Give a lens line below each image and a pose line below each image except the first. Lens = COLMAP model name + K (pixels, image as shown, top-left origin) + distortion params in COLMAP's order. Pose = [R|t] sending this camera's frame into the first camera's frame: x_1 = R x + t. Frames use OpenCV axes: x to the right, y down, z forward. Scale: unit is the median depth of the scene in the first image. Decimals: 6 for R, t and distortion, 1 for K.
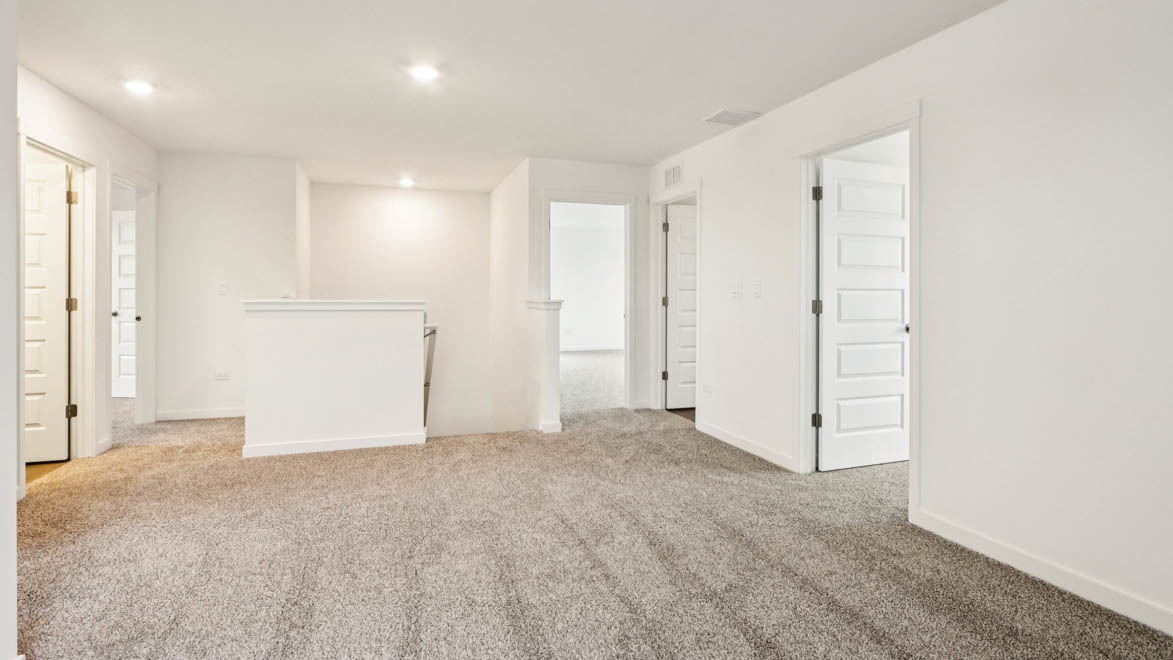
lens RADIAL K [[561.5, 0, 583.7], [0, 561.5, 296.0], [0, 0, 1]] dist [-0.012804, 0.000668]
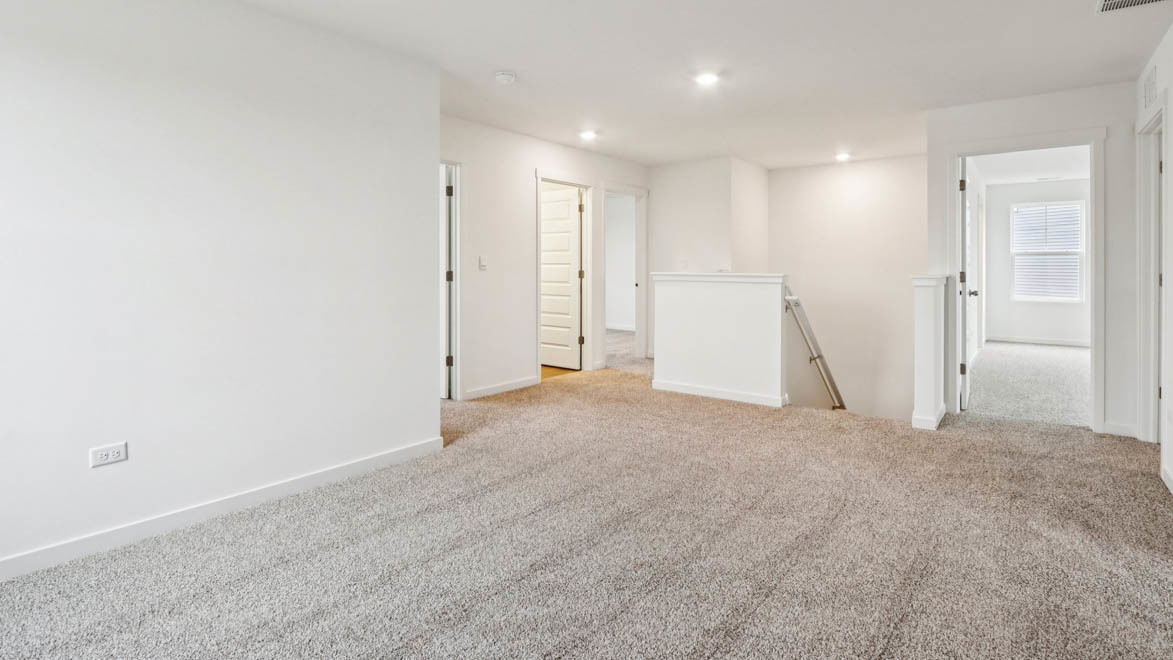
lens RADIAL K [[558.8, 0, 582.7], [0, 558.8, 277.5], [0, 0, 1]] dist [-0.021466, 0.000314]
pose [[0.536288, 0.014124, -0.843917, 0.449400], [-0.006802, 0.999900, 0.012413, 0.004498], [0.844008, -0.000917, 0.536330, 0.129982]]
